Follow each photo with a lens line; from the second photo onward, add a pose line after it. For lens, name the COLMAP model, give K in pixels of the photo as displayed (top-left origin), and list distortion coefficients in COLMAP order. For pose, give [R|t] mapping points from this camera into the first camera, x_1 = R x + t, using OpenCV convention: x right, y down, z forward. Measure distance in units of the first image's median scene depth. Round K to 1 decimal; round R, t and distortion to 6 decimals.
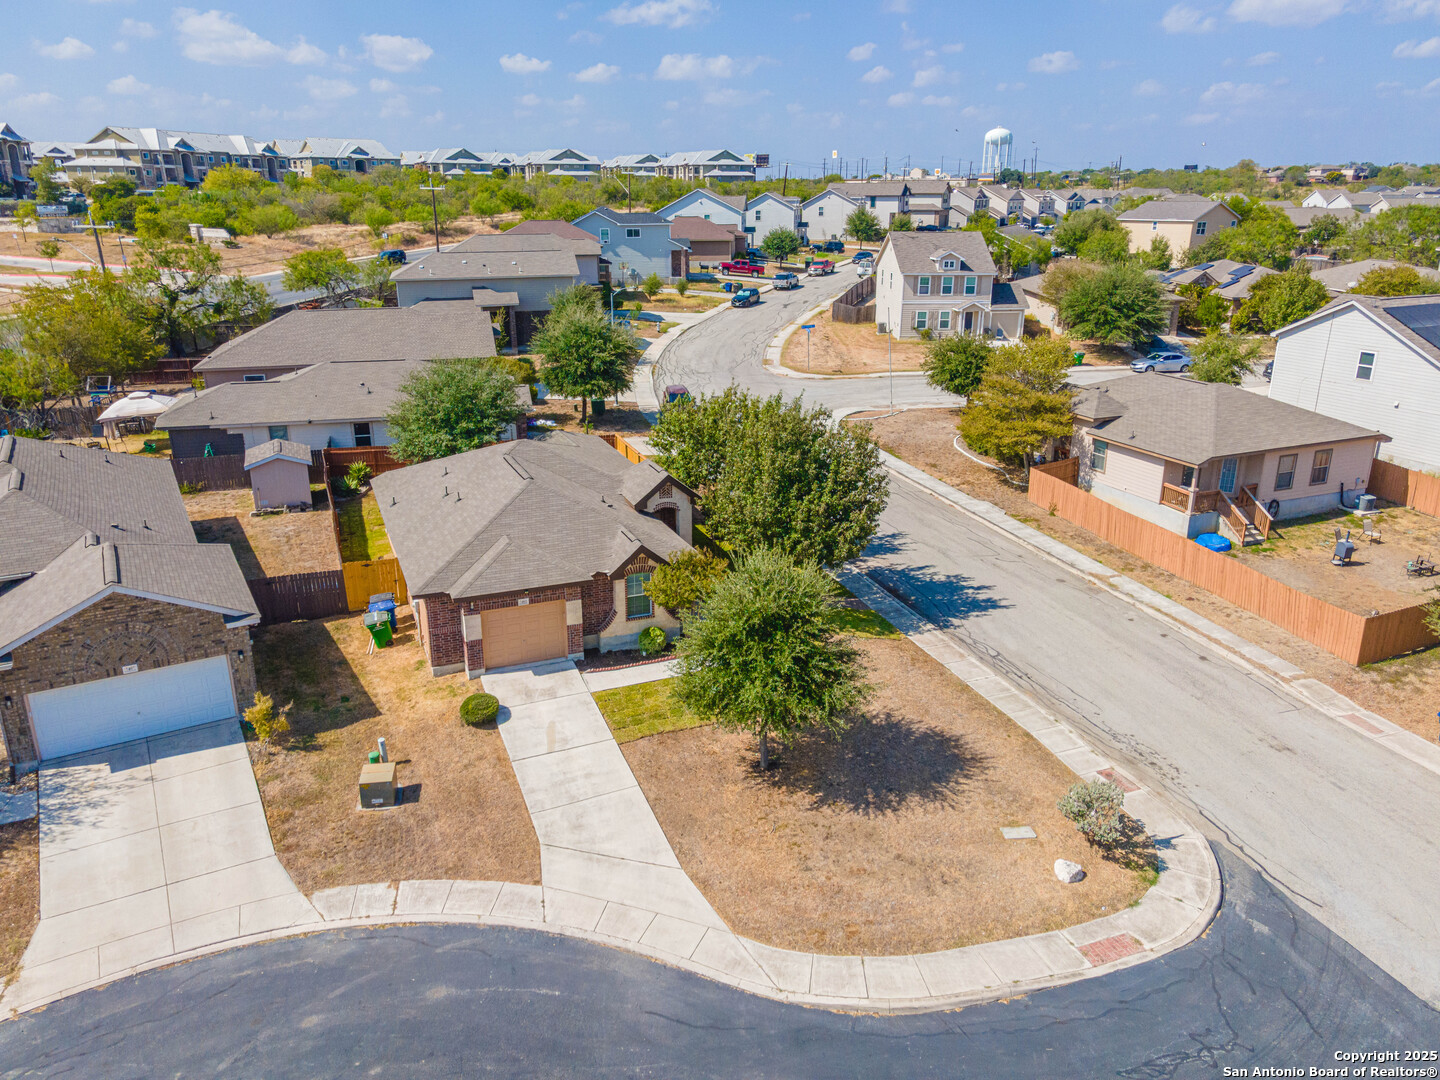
lens RADIAL K [[1039.5, 0, 713.8], [0, 1039.5, 535.7], [0, 0, 1]] dist [0.031977, 0.036593]
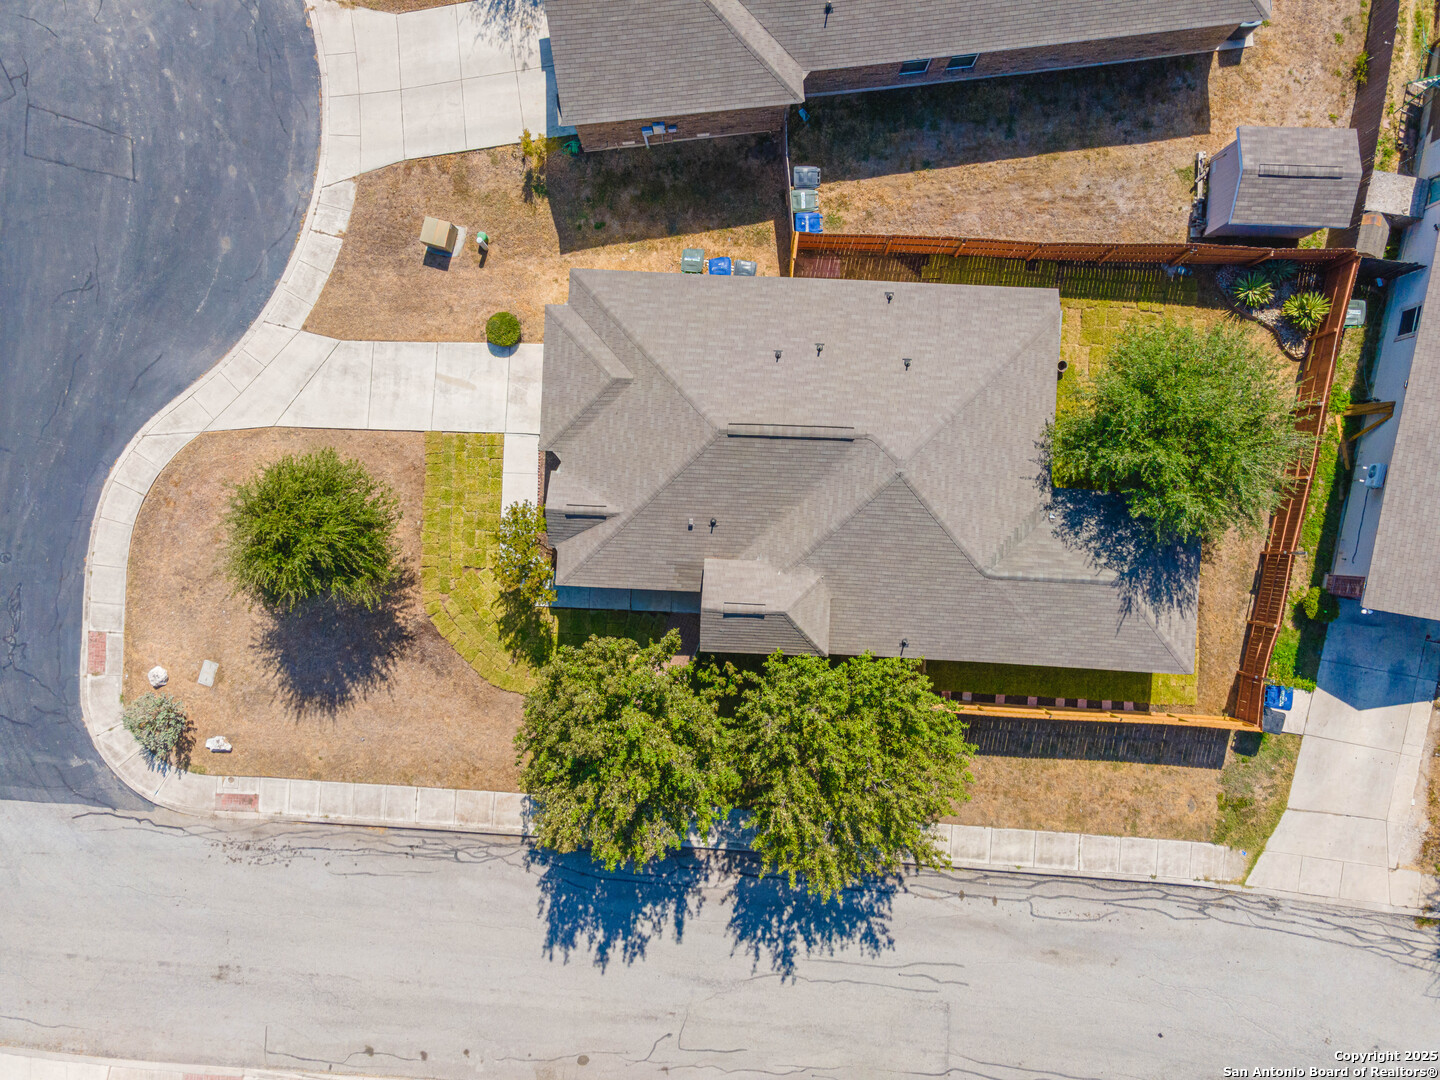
lens RADIAL K [[1039.5, 0, 713.8], [0, 1039.5, 535.7], [0, 0, 1]] dist [0.031977, 0.036593]
pose [[-0.416954, 0.908766, 0.017134, -0.126552], [-0.277489, -0.145222, 0.949690, -0.911364], [0.865534, 0.391223, 0.312724, 0.863183]]
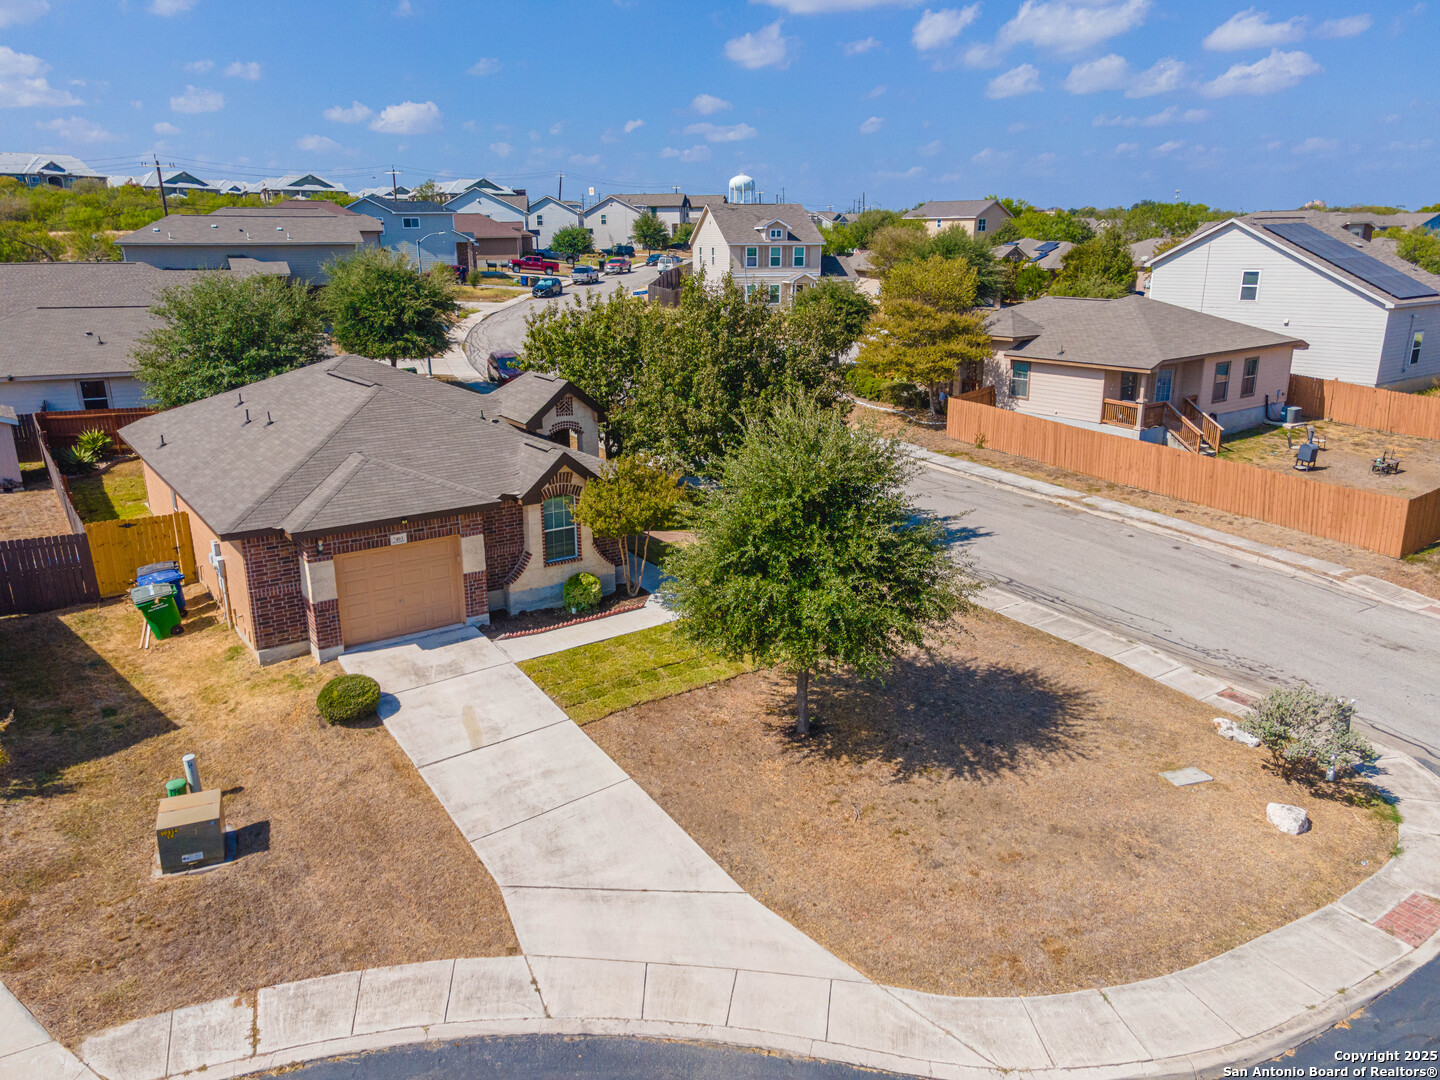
lens RADIAL K [[1039.5, 0, 713.8], [0, 1039.5, 535.7], [0, 0, 1]] dist [0.031977, 0.036593]
pose [[0.973851, -0.068620, 0.216578, -0.128535], [0.078158, 0.996299, -0.035773, 0.099322], [-0.213322, 0.051765, 0.975610, 0.299331]]
